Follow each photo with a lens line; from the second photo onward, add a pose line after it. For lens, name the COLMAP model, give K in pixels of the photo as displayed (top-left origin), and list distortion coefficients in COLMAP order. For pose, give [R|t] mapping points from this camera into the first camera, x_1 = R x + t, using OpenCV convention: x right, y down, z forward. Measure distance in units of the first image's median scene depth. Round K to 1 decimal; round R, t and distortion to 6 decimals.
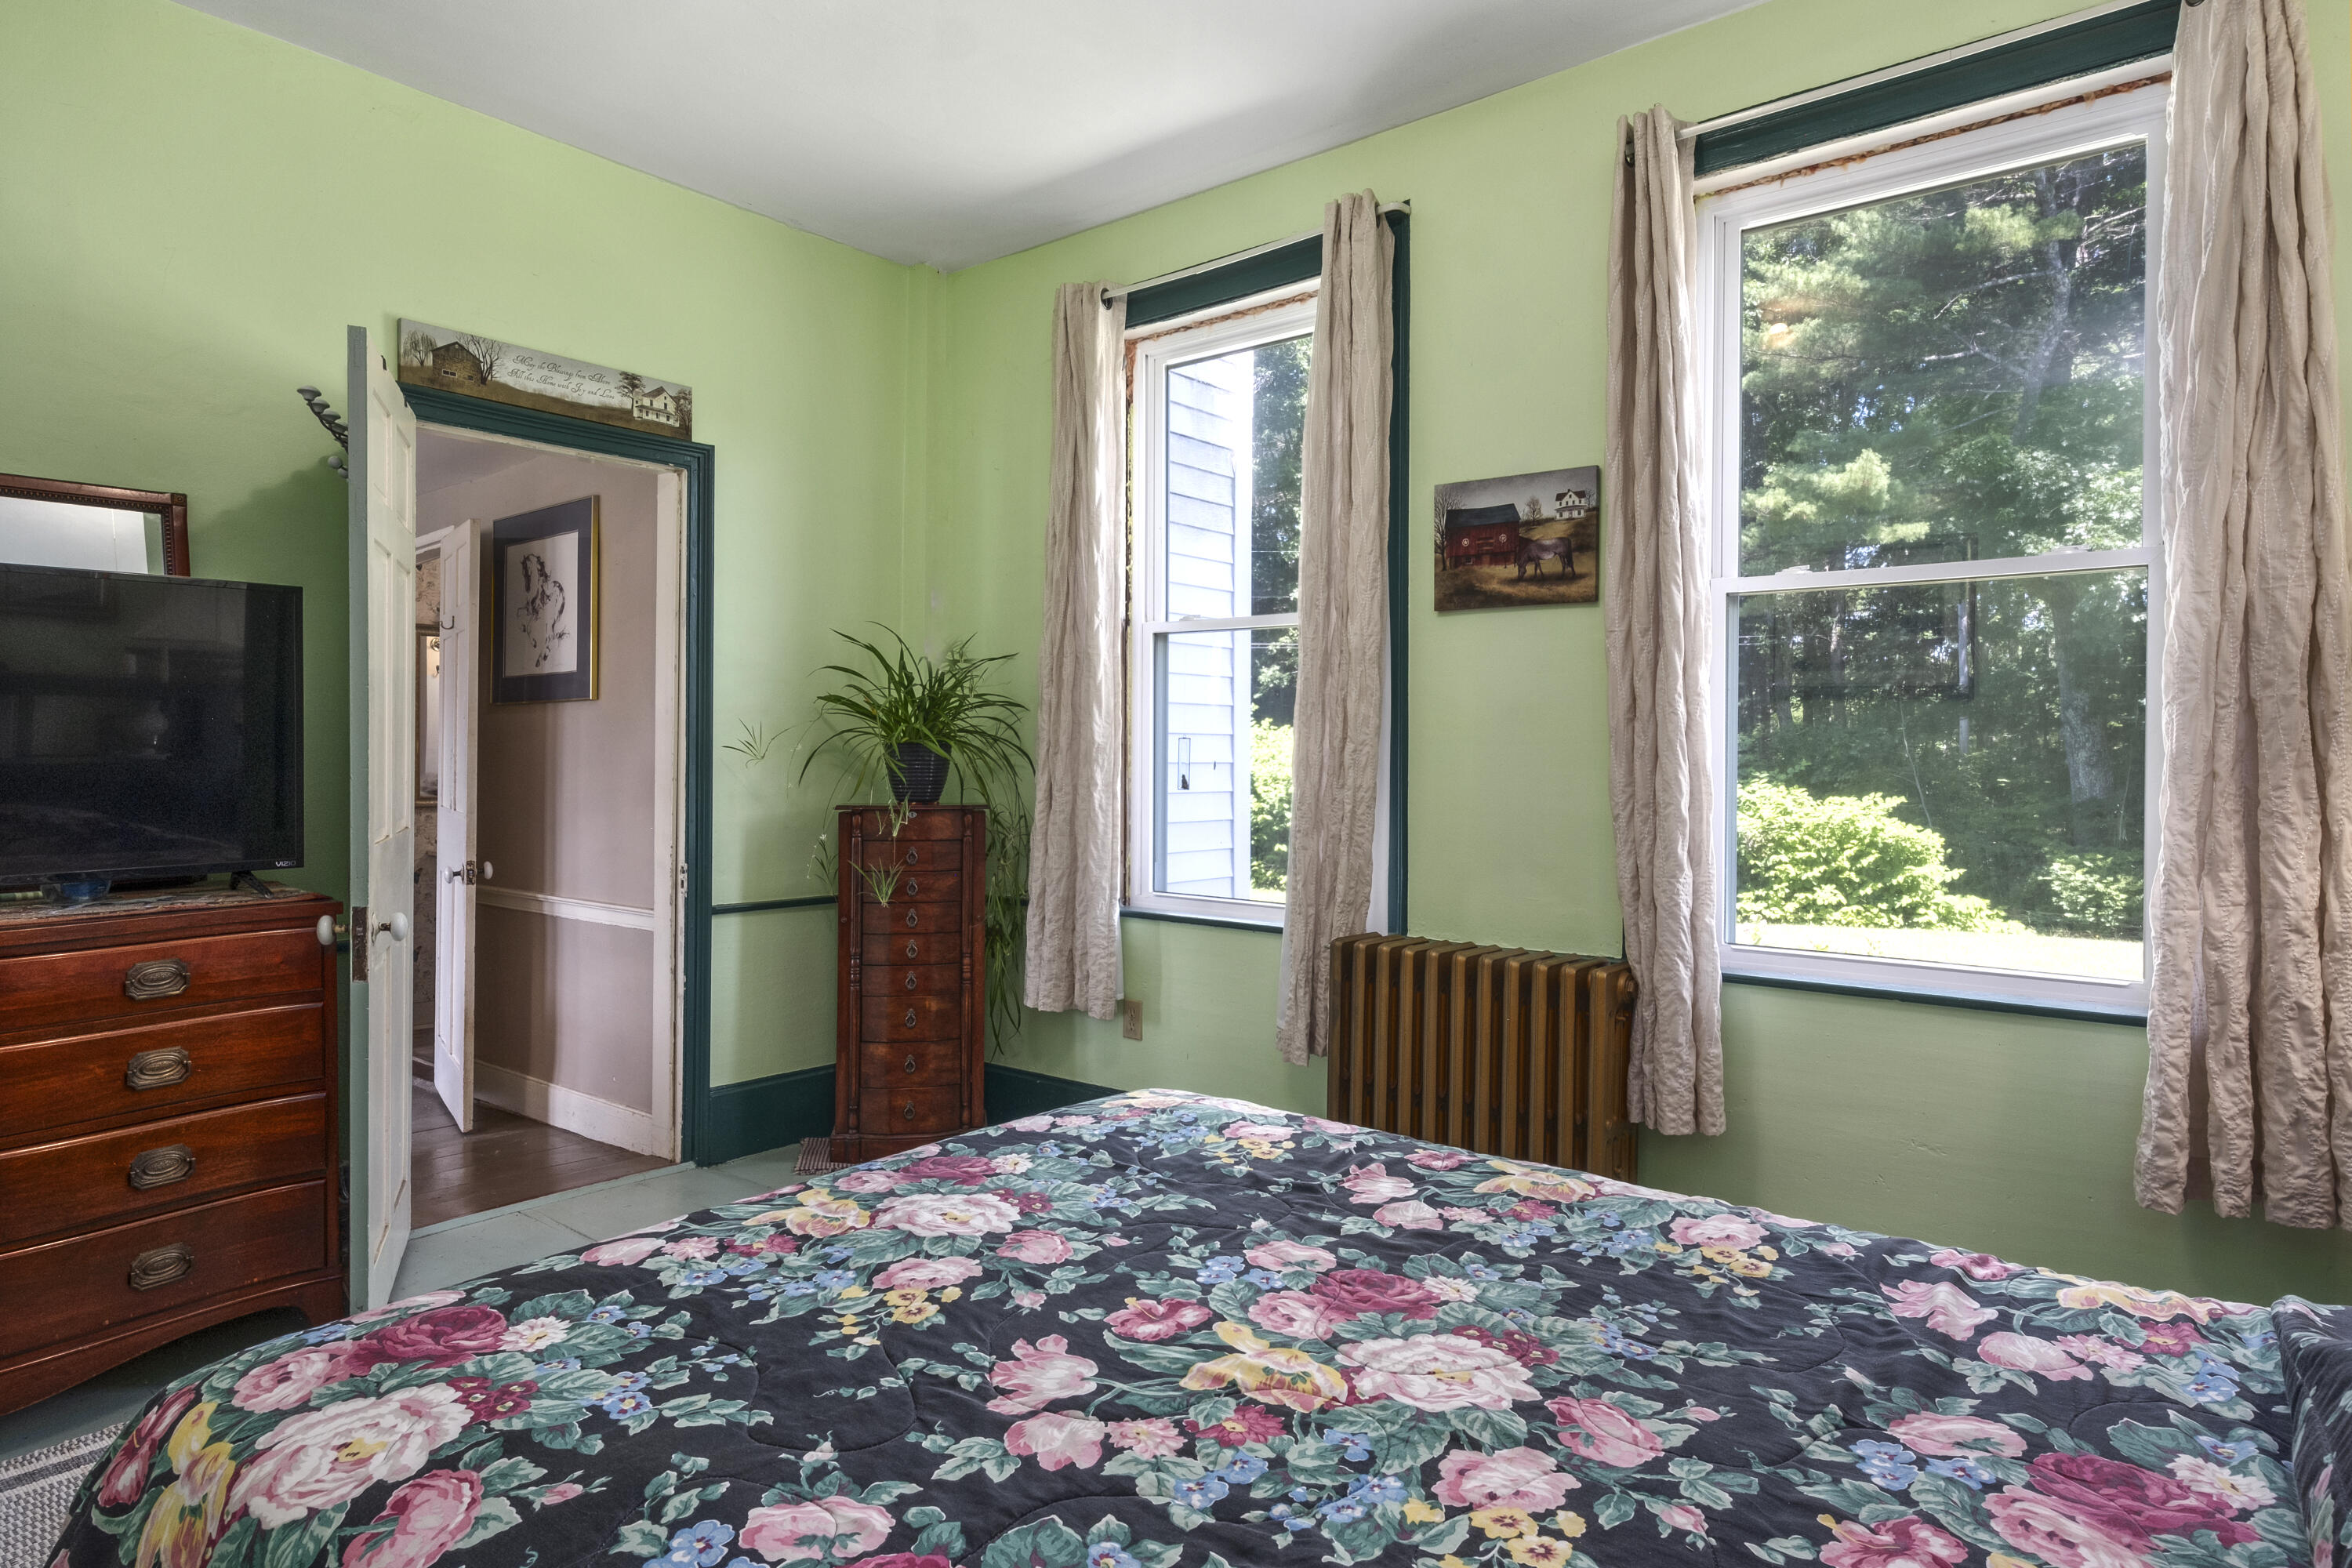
lens RADIAL K [[1346.2, 0, 1170.4], [0, 1346.2, 780.1], [0, 0, 1]] dist [0.007182, -0.002753]
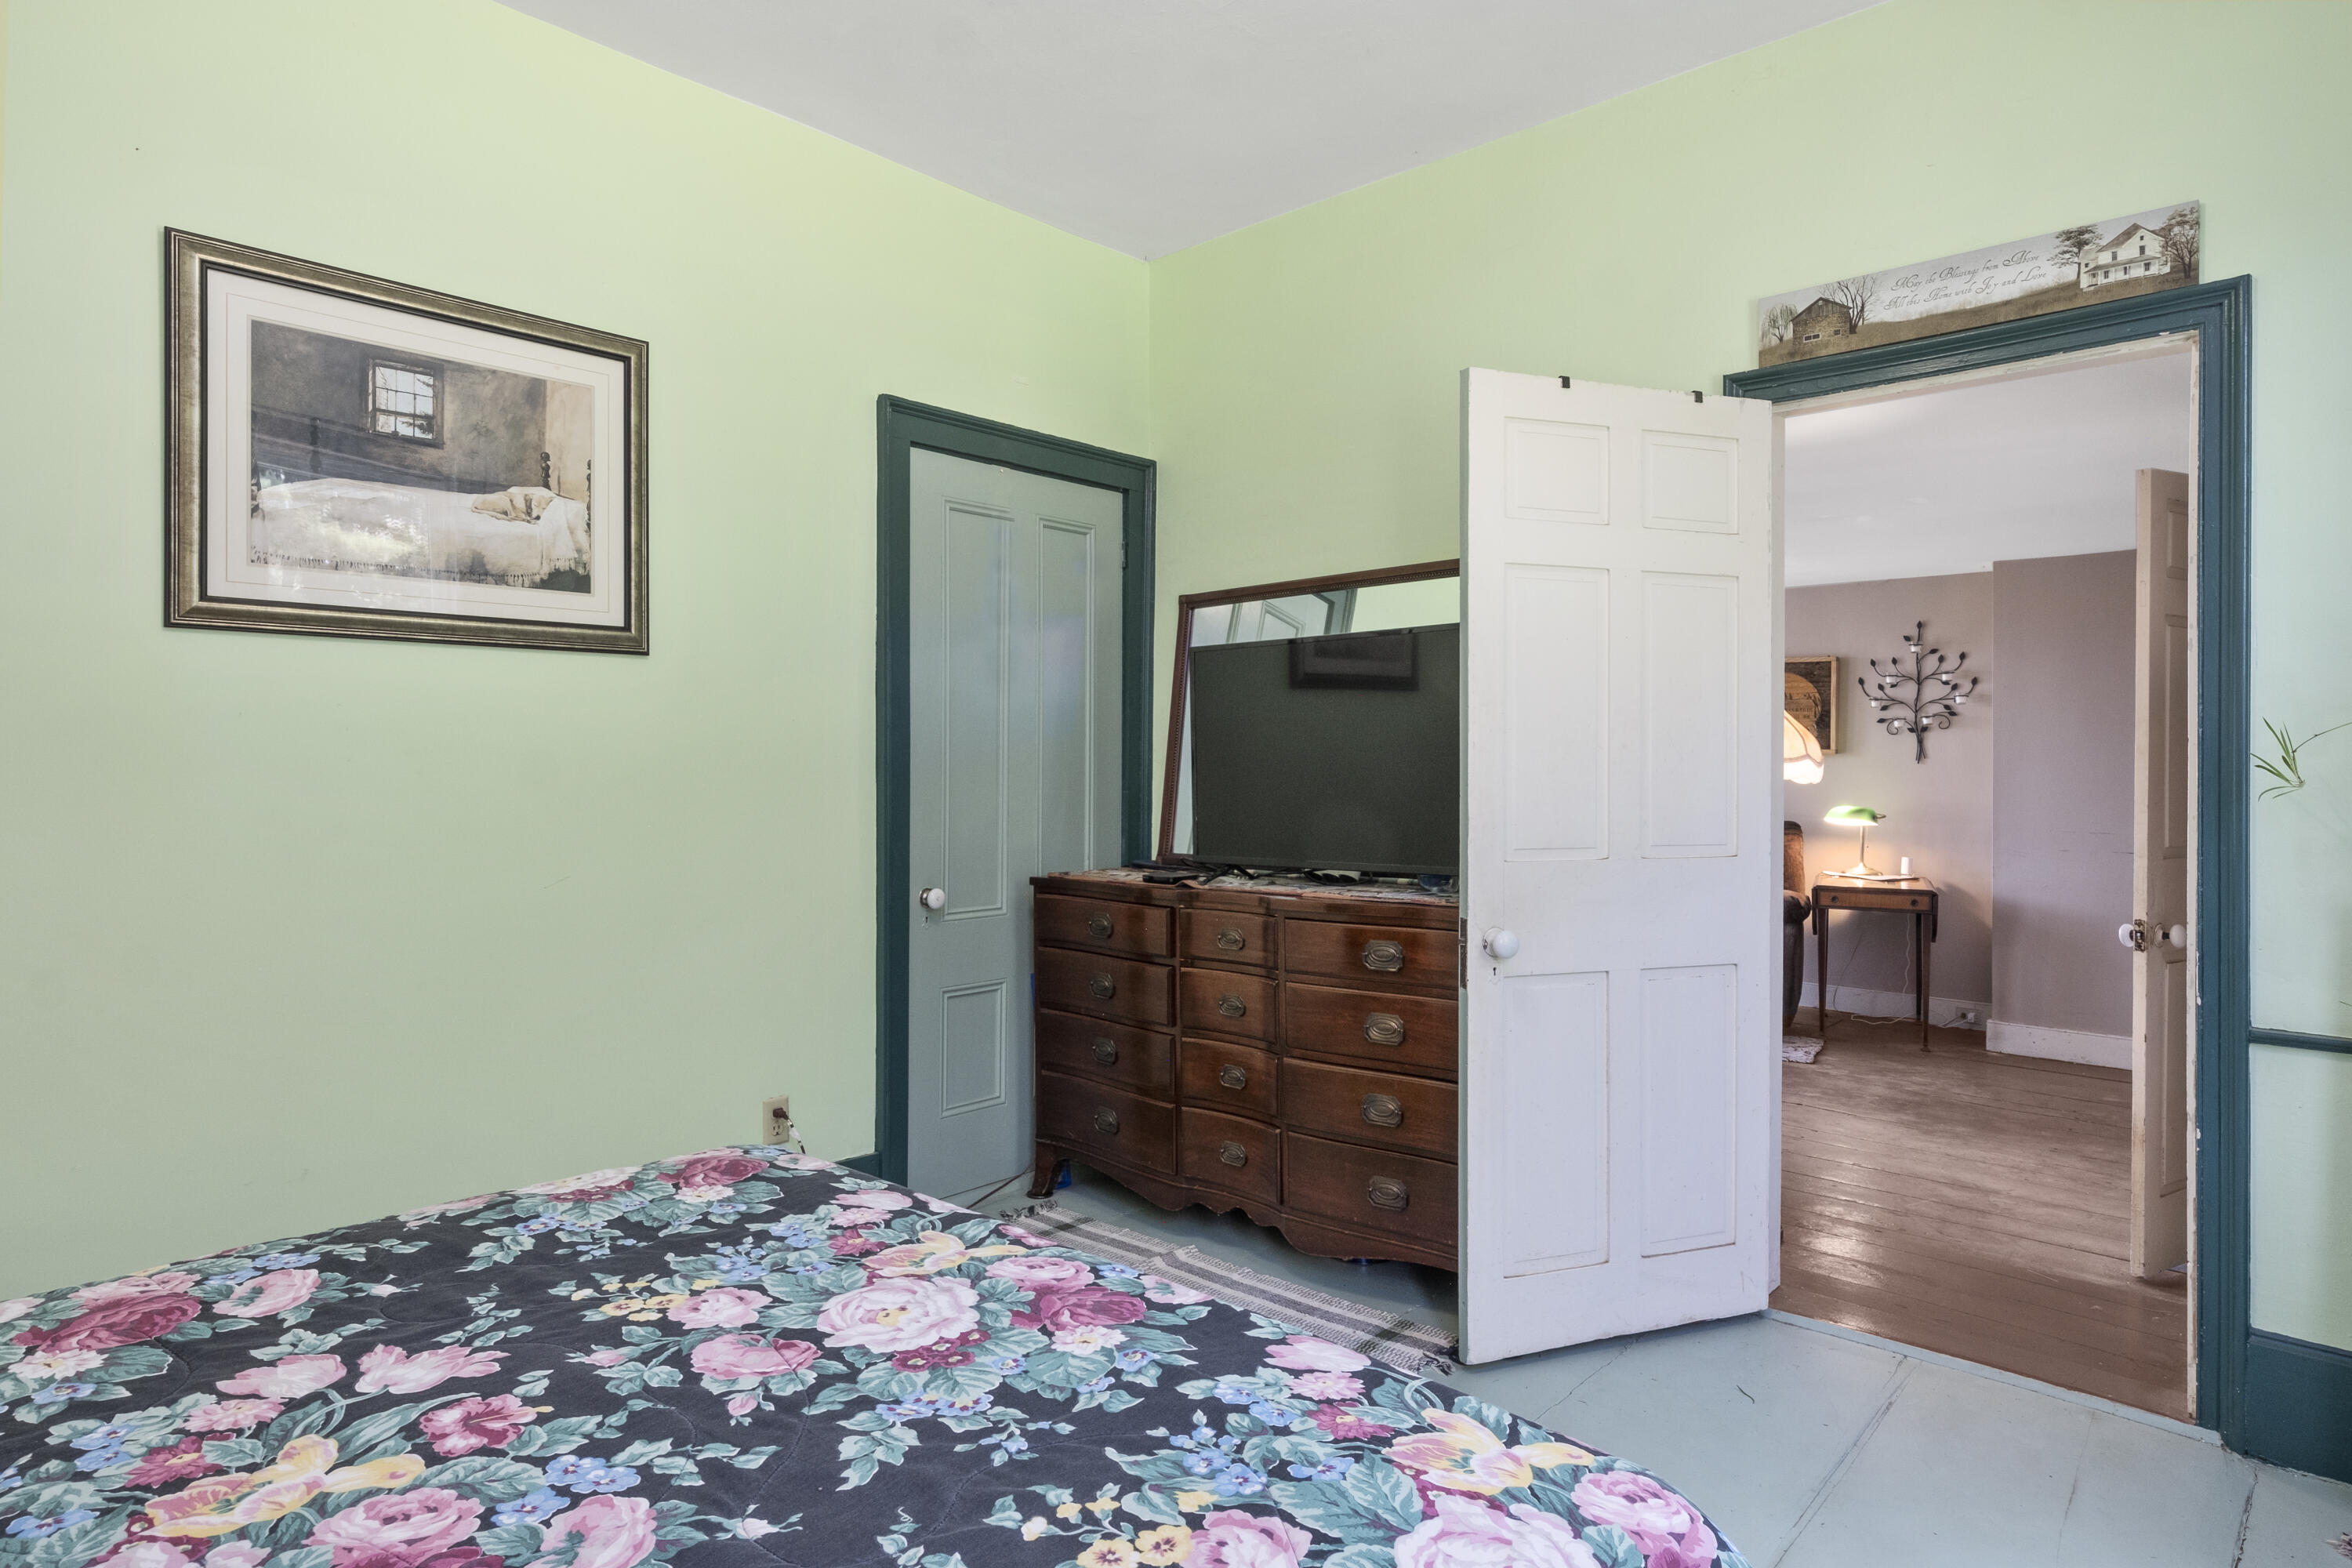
lens RADIAL K [[1346.2, 0, 1173.8], [0, 1346.2, 766.3], [0, 0, 1]] dist [0.007182, -0.002753]
pose [[-0.070735, -0.005905, -0.997478, 0.747440], [-0.026505, 0.999641, -0.004038, -0.022497], [0.997143, 0.026152, -0.070866, 1.368086]]
